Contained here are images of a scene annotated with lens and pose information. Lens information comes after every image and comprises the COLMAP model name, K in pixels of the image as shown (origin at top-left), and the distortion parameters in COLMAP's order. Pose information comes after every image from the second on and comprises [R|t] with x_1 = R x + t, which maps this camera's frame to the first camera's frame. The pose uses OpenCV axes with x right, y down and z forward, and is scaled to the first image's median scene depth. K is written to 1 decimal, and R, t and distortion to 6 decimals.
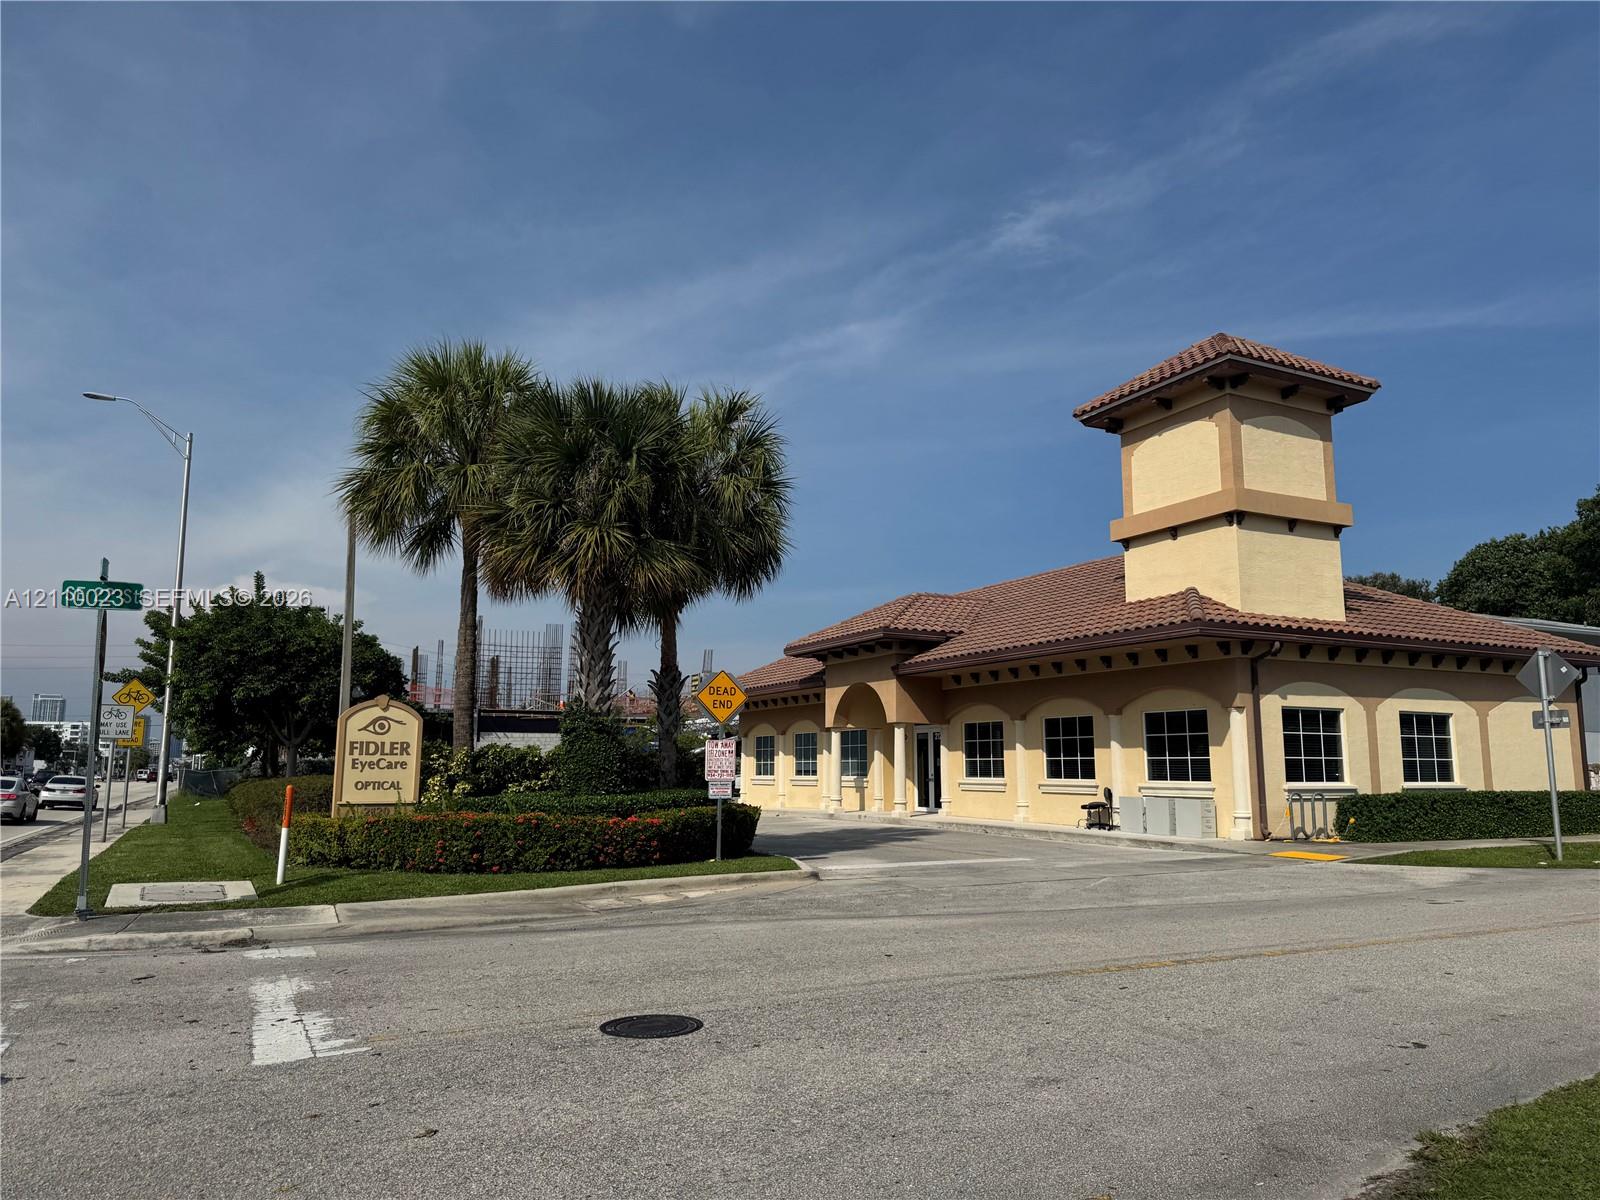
lens RADIAL K [[1147.1, 0, 796.8], [0, 1147.1, 599.2], [0, 0, 1]] dist [0.074510, -0.094736]
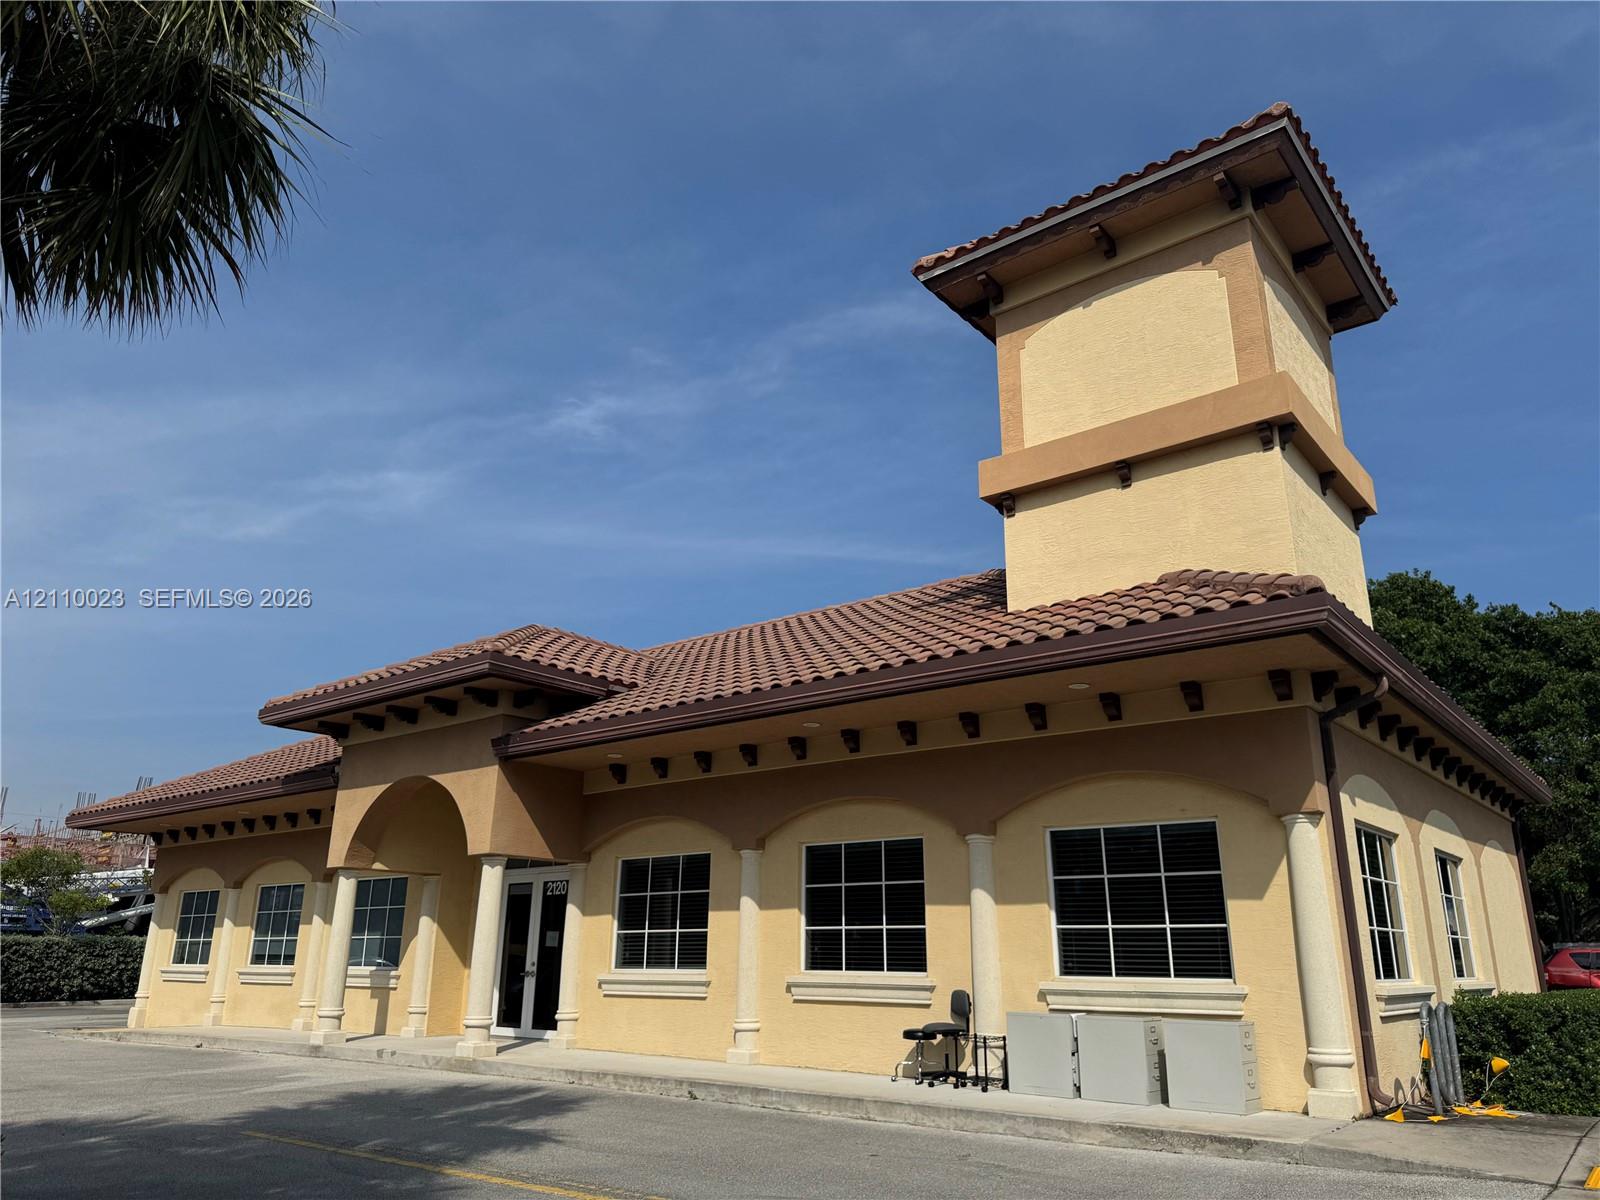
lens RADIAL K [[1147.1, 0, 809.8], [0, 1147.1, 599.4], [0, 0, 1]] dist [0.074510, -0.094736]
pose [[0.912087, 0.127112, 0.389795, 0.006203], [-0.066078, 0.983872, -0.166223, 0.094775], [-0.404637, 0.125853, 0.905776, 0.618912]]
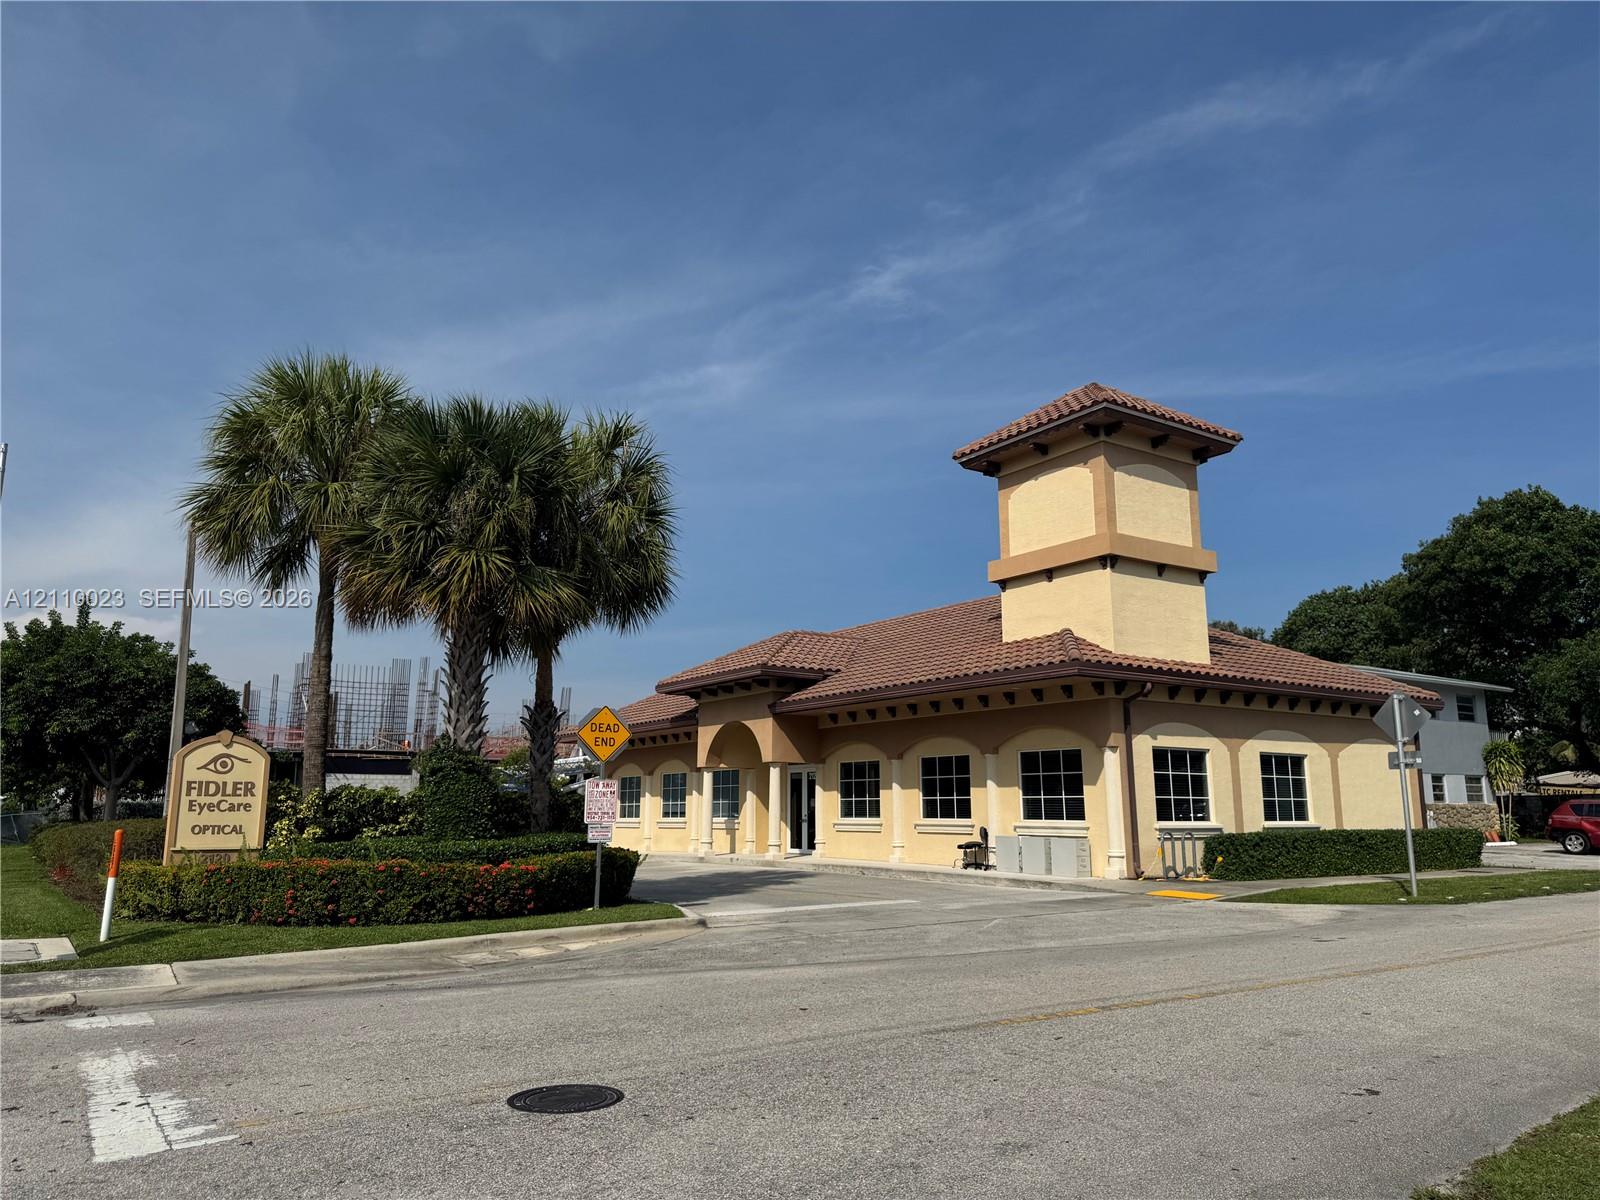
lens RADIAL K [[1147.1, 0, 801.2], [0, 1147.1, 592.8], [0, 0, 1]] dist [0.074510, -0.094736]
pose [[0.991751, 0.021015, 0.126444, -0.019918], [-0.015877, 0.999012, -0.041510, 0.004210], [-0.127191, 0.039161, 0.991105, 0.022795]]
